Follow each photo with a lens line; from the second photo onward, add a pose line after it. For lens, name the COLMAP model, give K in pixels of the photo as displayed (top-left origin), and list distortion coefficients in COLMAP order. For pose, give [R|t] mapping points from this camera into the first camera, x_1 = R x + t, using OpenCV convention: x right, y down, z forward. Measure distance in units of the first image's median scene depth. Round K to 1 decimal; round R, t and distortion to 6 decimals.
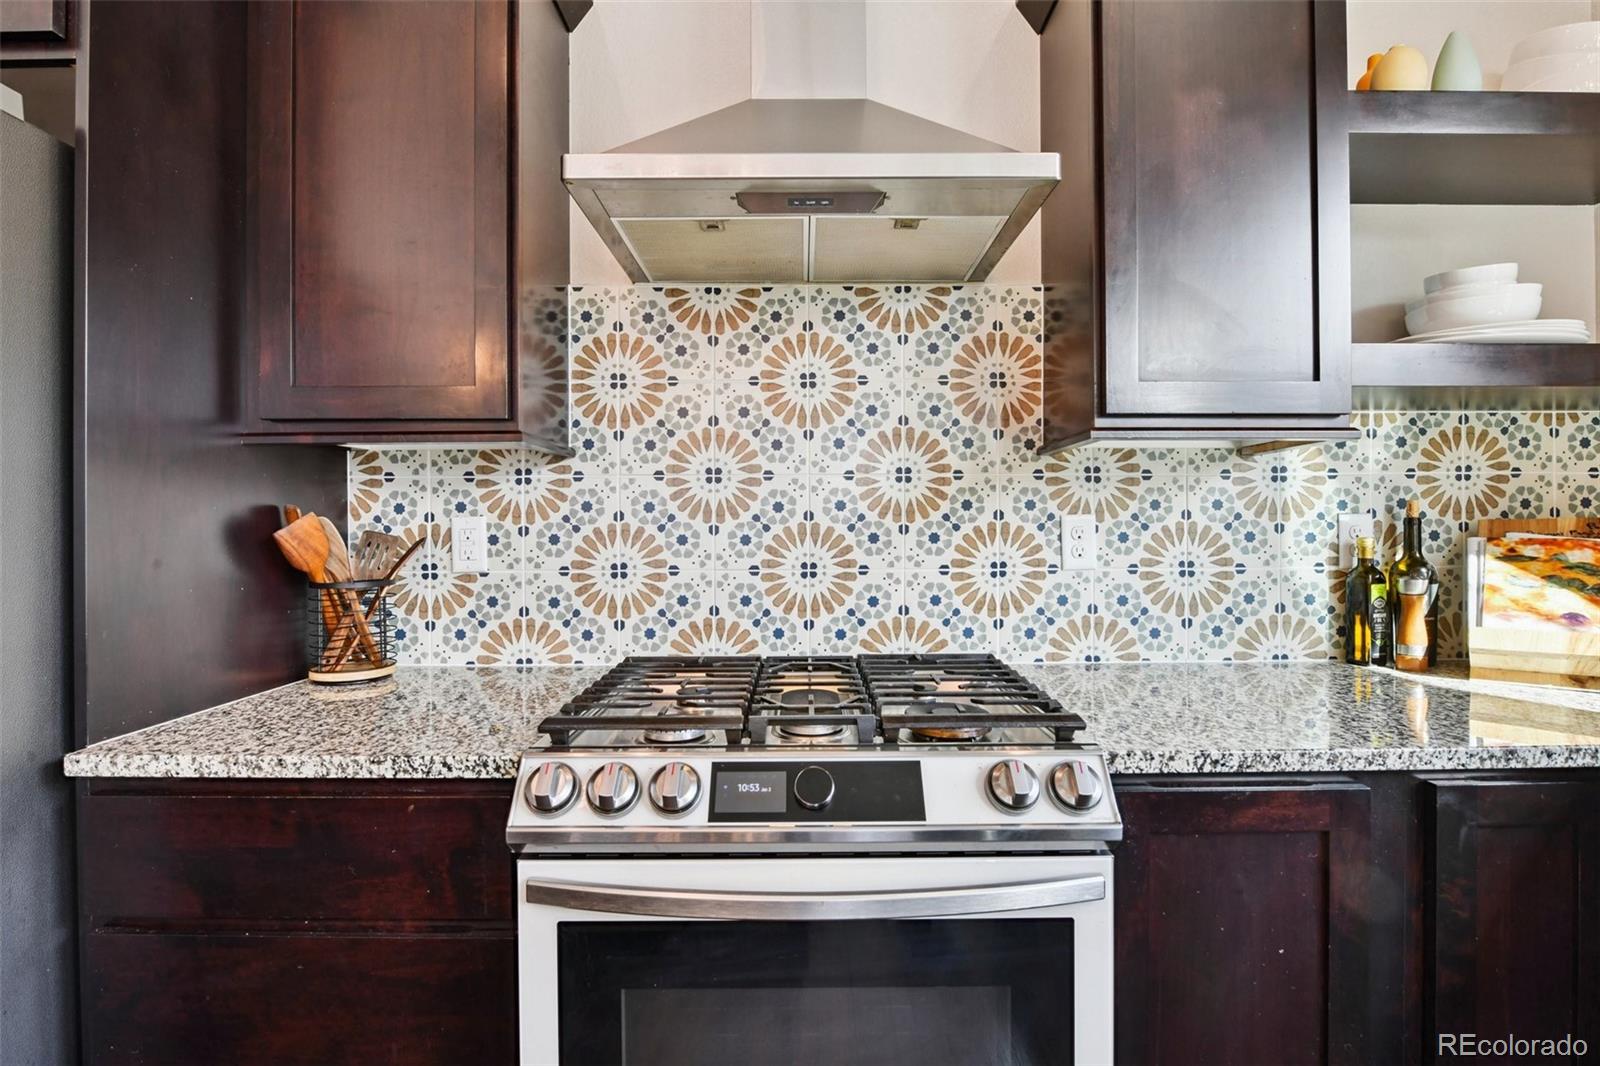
lens RADIAL K [[764.1, 0, 800.0], [0, 764.1, 533.0], [0, 0, 1]] dist [-0.003701, -0.000370]
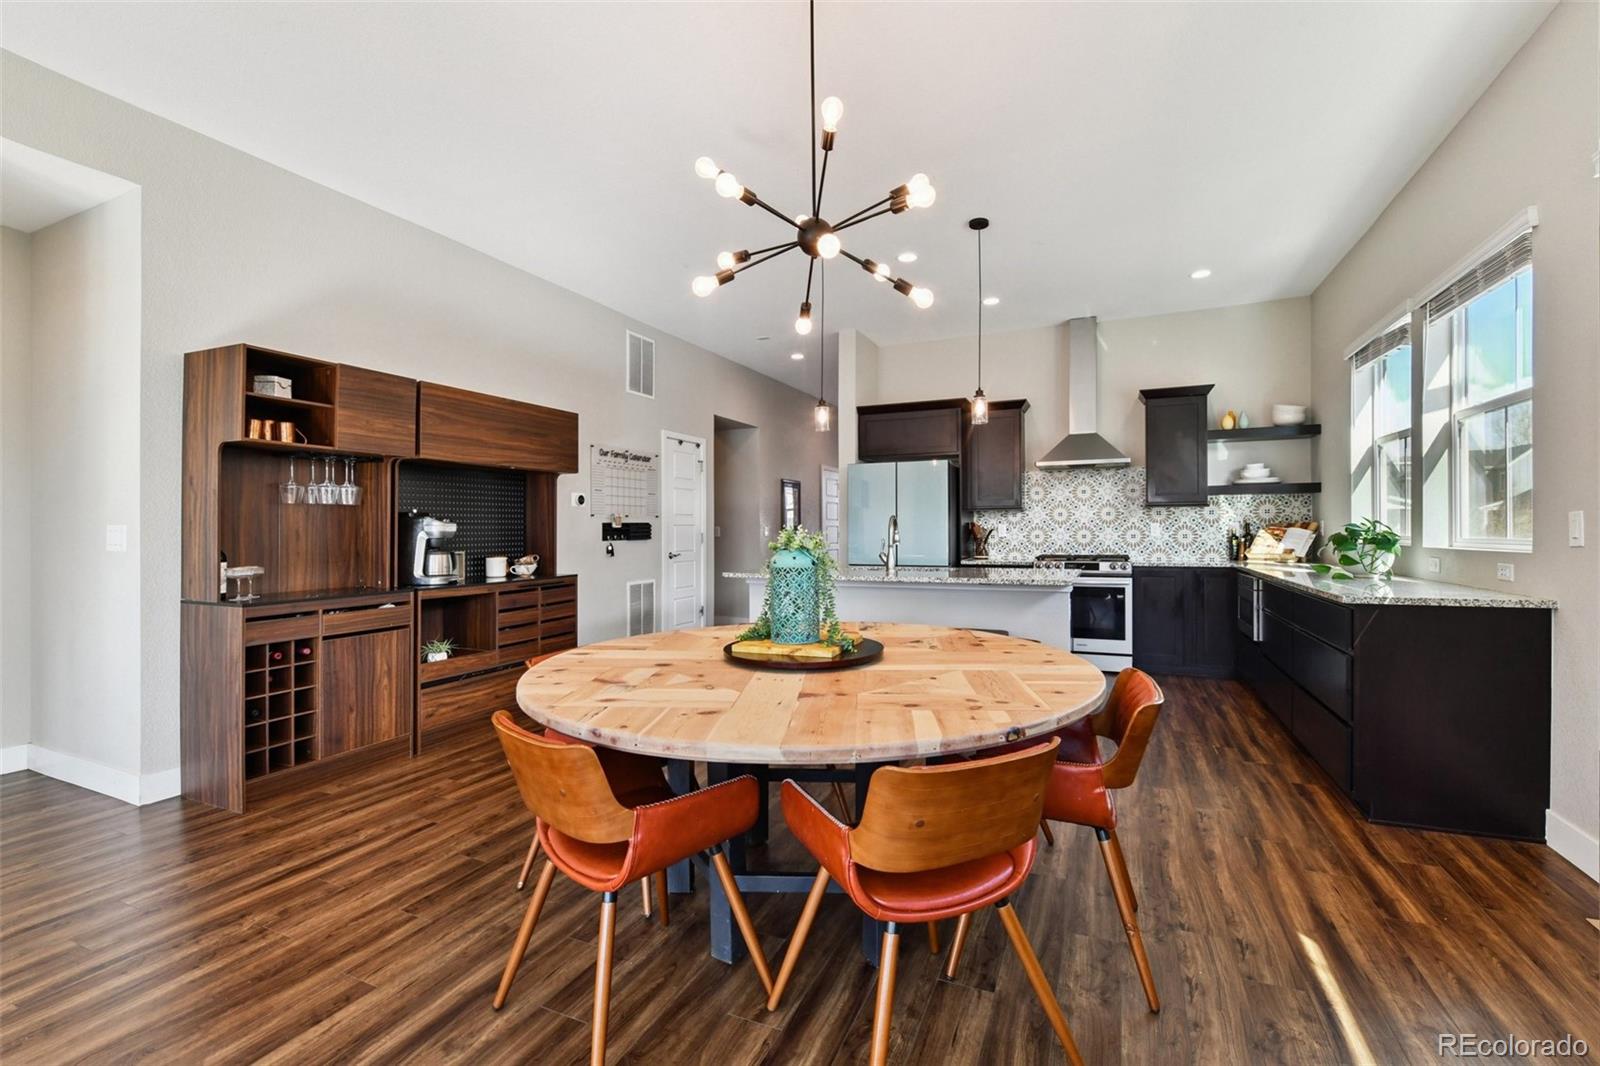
lens RADIAL K [[702.2, 0, 800.0], [0, 702.2, 533.0], [0, 0, 1]] dist [-0.010925, 0.000056]
pose [[0.914992, -0.001576, -0.403469, 0.139449], [0.002082, 0.999997, 0.000816, 0.023130], [0.403467, -0.001587, 0.914993, -3.207338]]
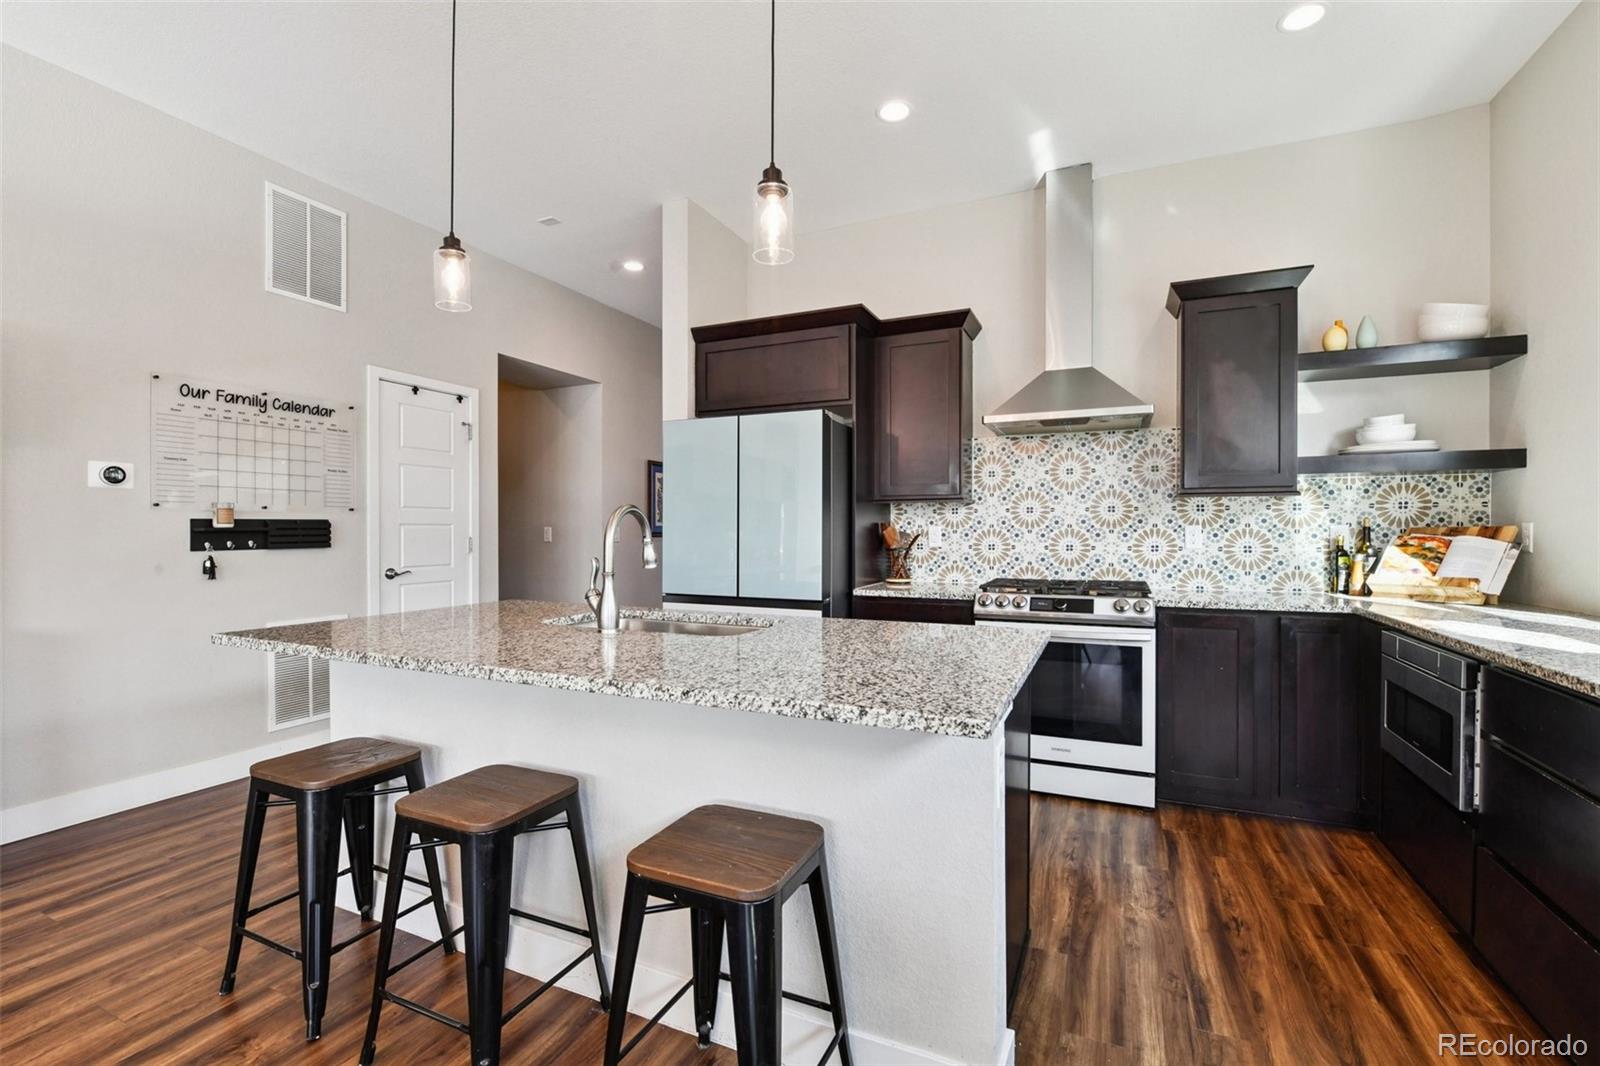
lens RADIAL K [[702.2, 0, 800.0], [0, 702.2, 533.0], [0, 0, 1]] dist [-0.010925, 0.000056]
pose [[0.912146, 0.003775, -0.409847, 0.146027], [-0.004475, 0.999990, -0.000747, 0.006303], [0.409840, 0.002516, 0.912154, -1.440378]]
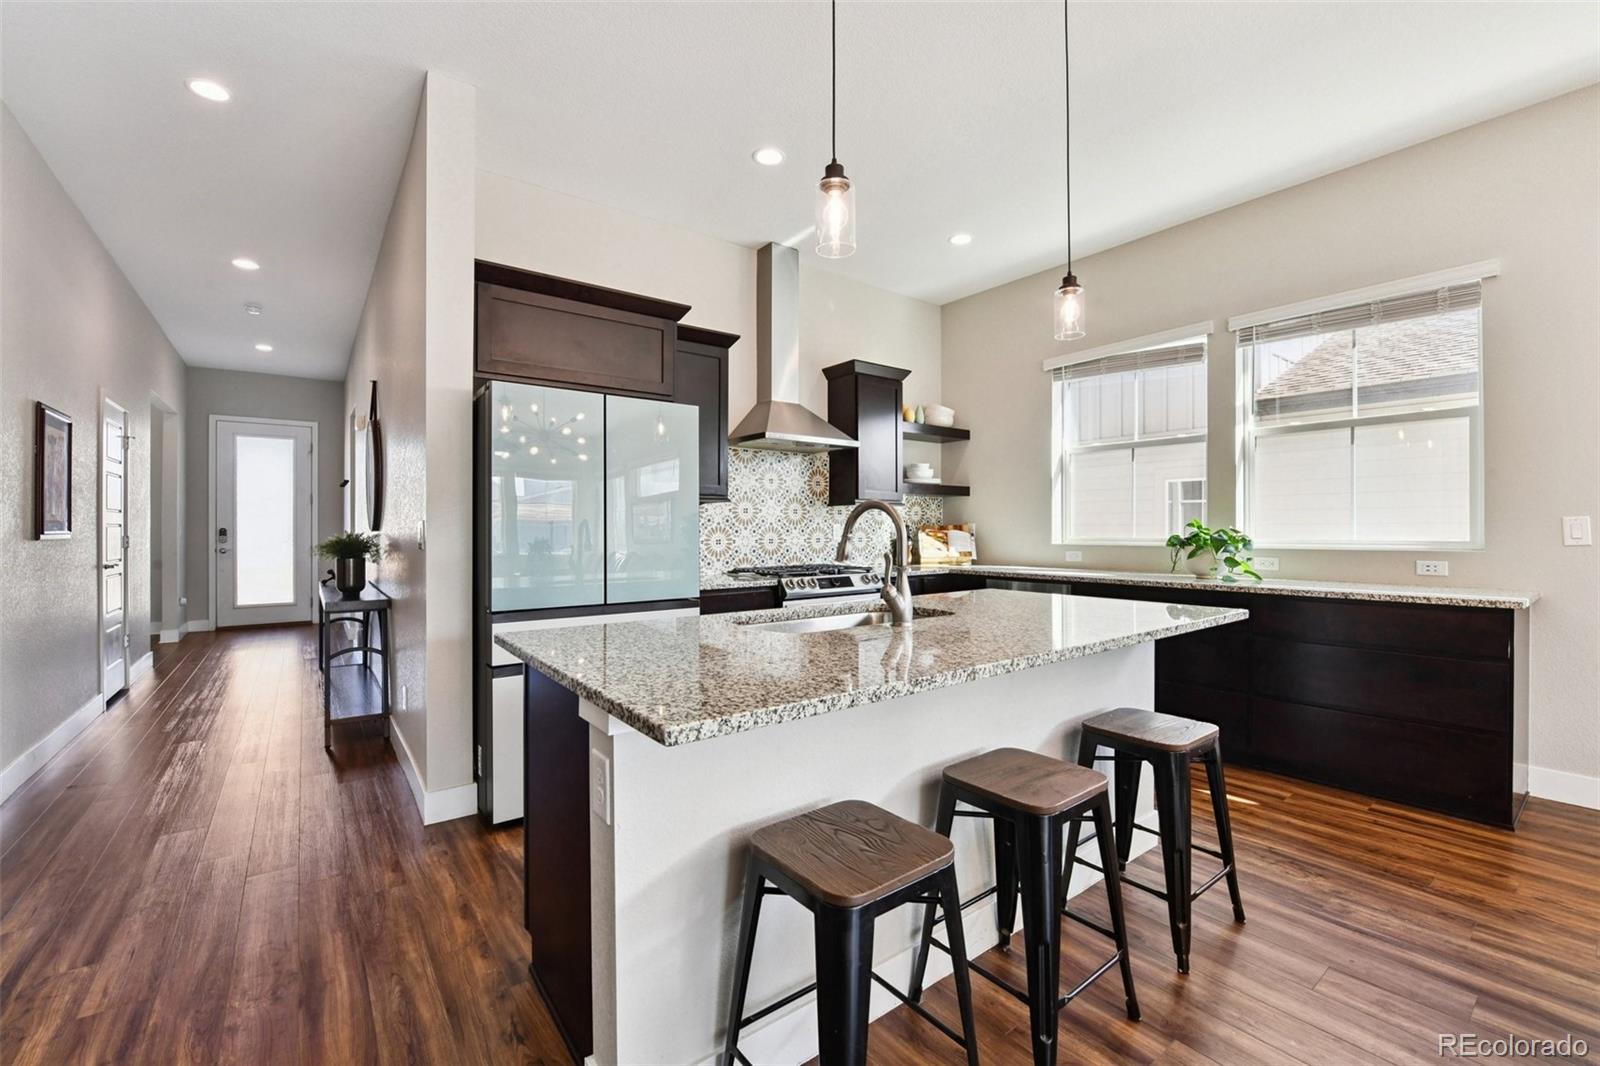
lens RADIAL K [[666.7, 0, 822.8], [0, 666.7, 527.8], [0, 0, 1]] dist [-0.017617, -0.000453]
pose [[0.785923, 0.001158, 0.618323, -1.528290], [0.004403, 0.999962, -0.007470, 0.015380], [-0.618309, 0.008593, 0.785888, -1.302890]]
